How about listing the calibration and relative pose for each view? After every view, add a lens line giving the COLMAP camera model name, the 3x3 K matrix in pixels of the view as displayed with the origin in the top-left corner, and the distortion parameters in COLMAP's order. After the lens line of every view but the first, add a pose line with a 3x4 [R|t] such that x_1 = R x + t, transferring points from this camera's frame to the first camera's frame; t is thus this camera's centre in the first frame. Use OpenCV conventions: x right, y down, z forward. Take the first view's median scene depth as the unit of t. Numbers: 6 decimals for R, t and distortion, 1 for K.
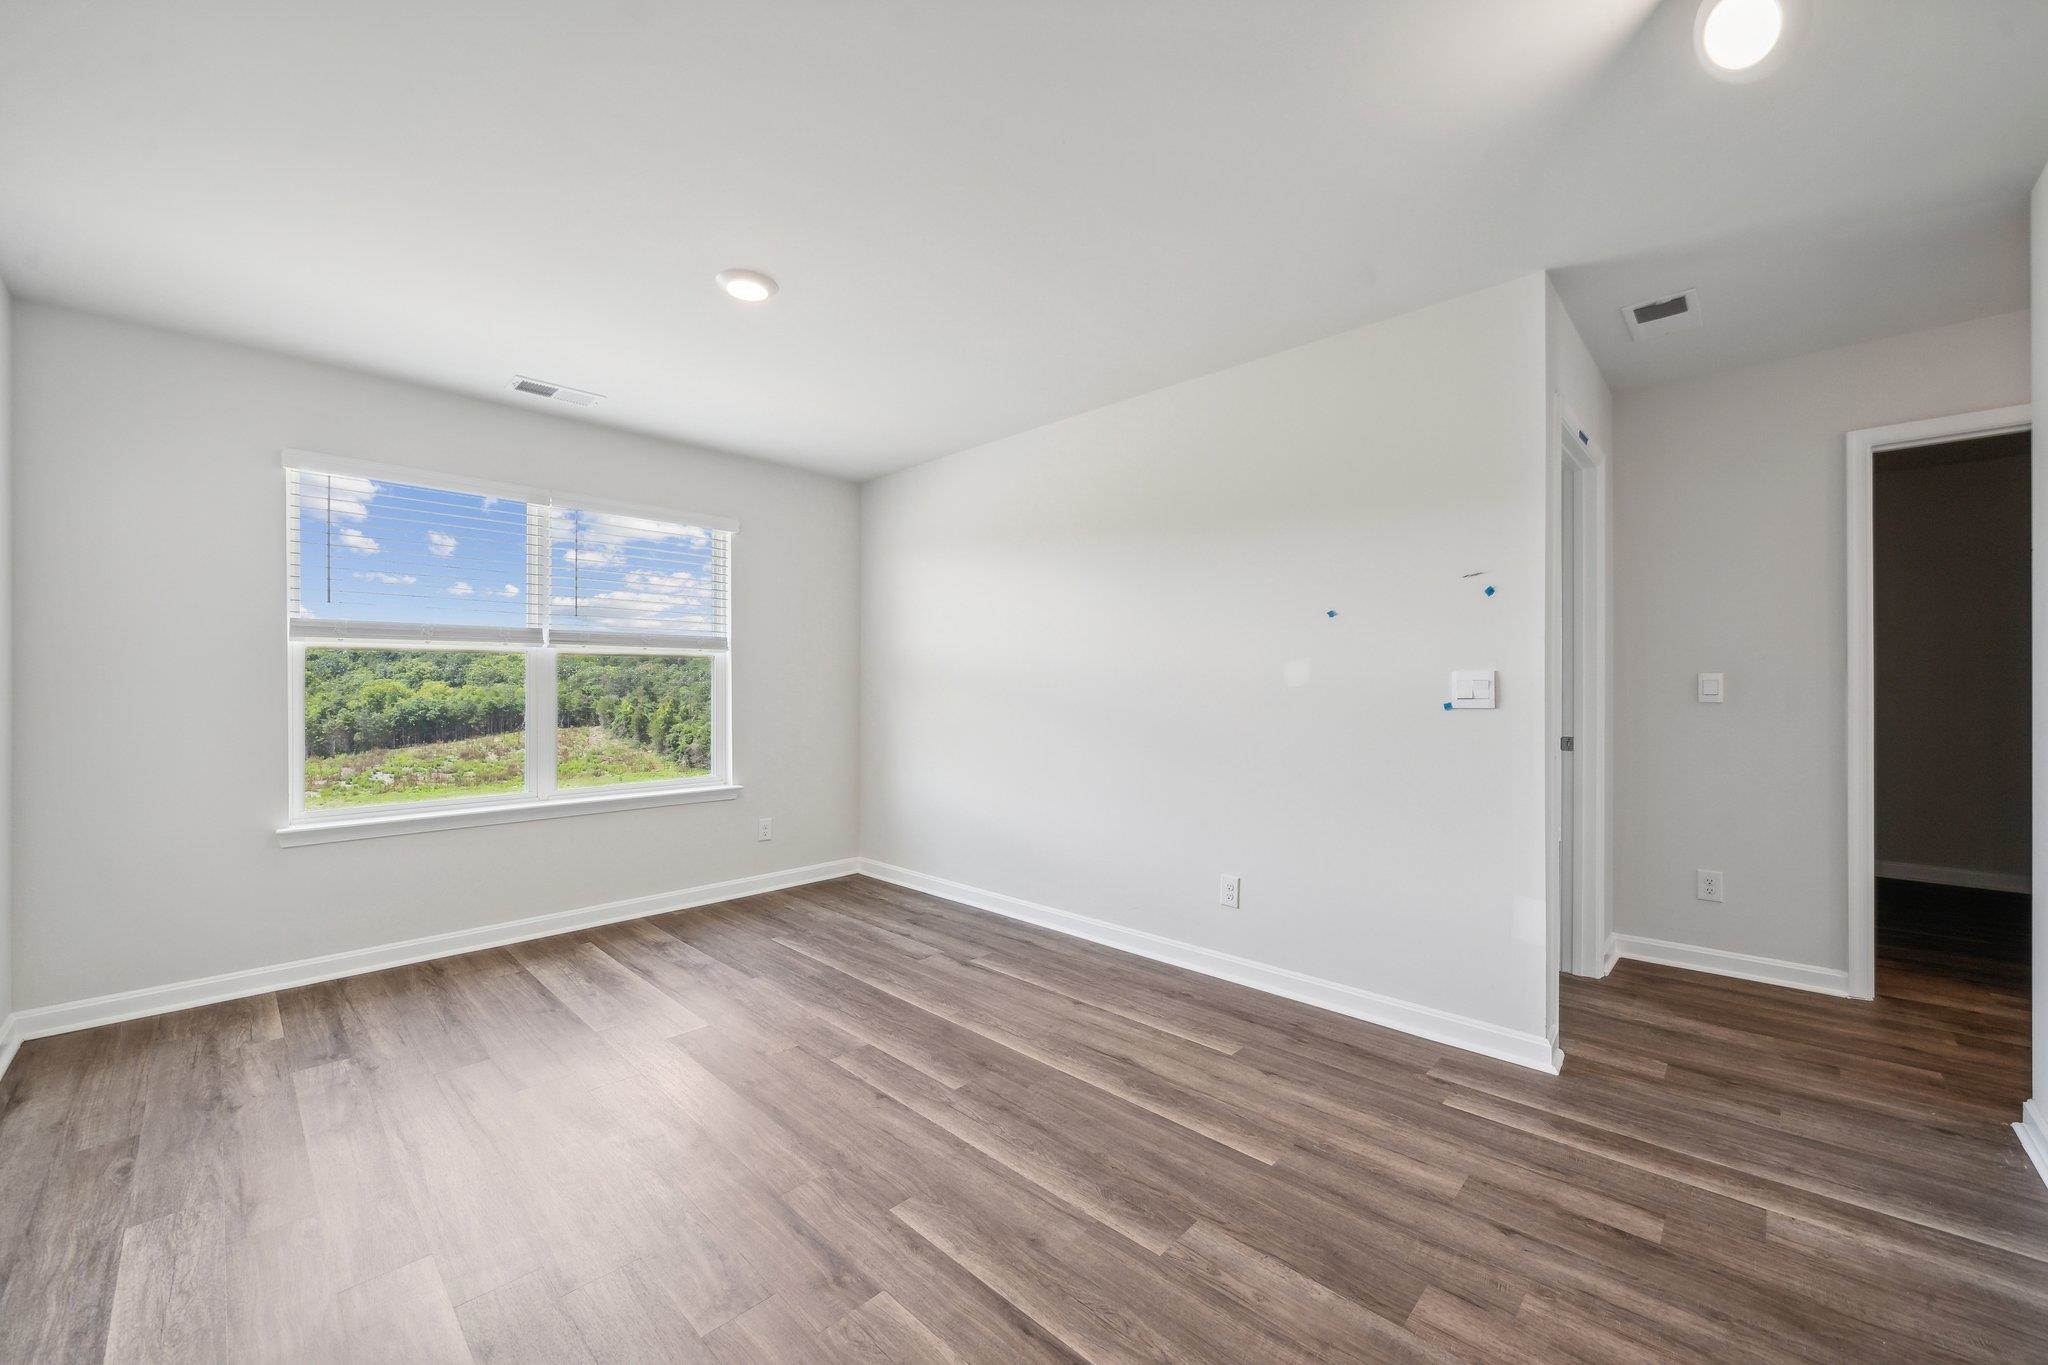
lens RADIAL K [[771.4, 0, 1024.0], [0, 771.4, 682.5], [0, 0, 1]] dist [-0.001909, -0.000435]
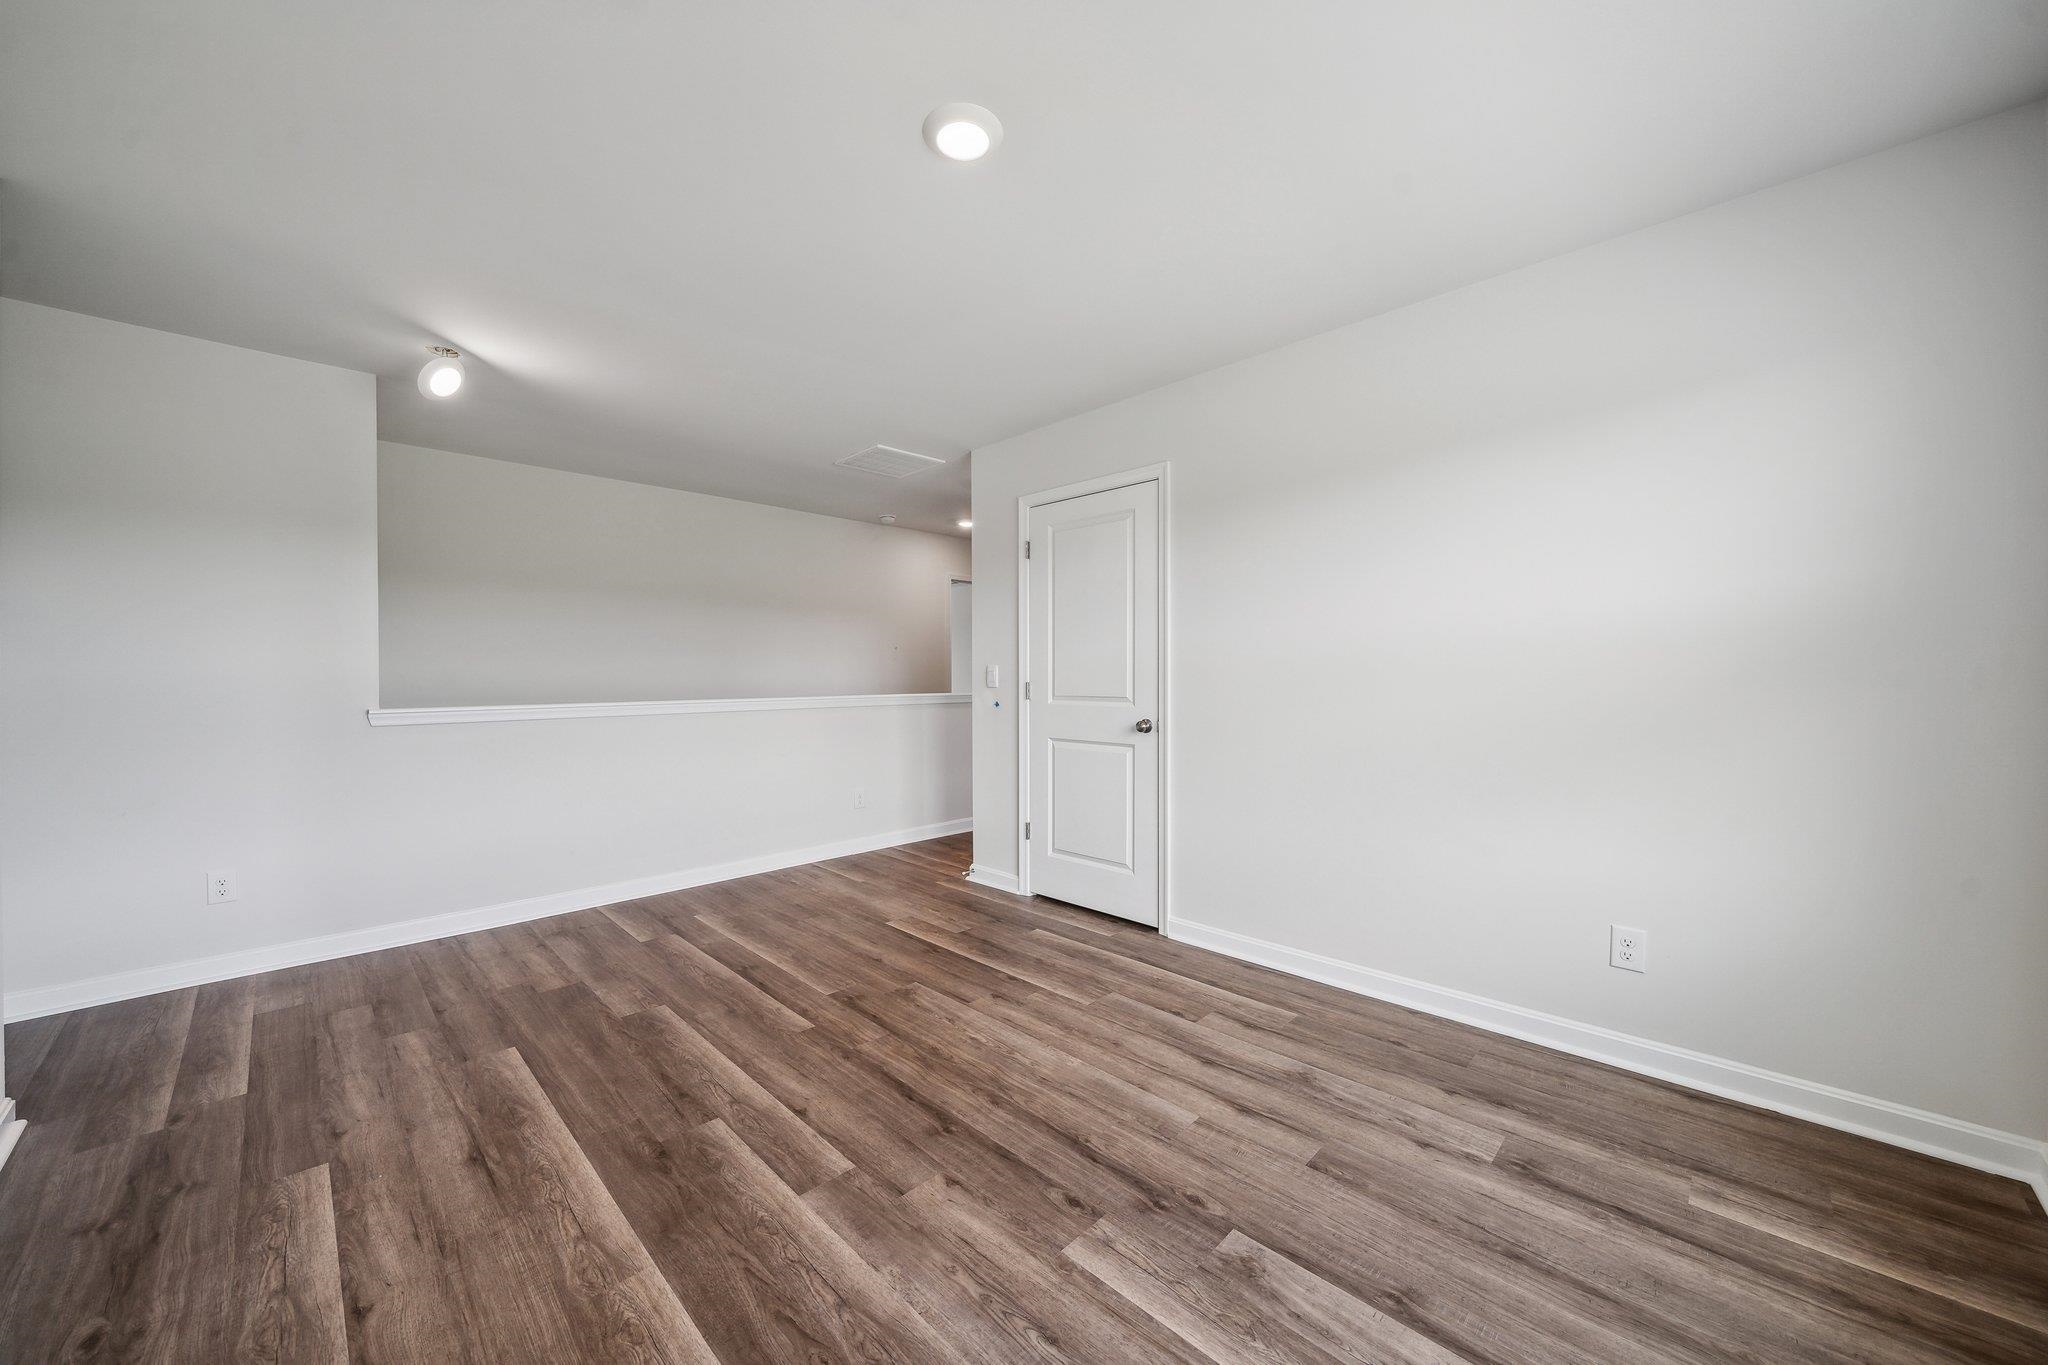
lens RADIAL K [[771.4, 0, 1024.0], [0, 771.4, 682.5], [0, 0, 1]] dist [-0.001909, -0.000435]
pose [[-0.999590, 0.005276, 0.028143, -0.475683], [0.005410, 0.999974, 0.004714, 0.014126], [-0.028117, 0.004864, -0.999593, 1.888502]]
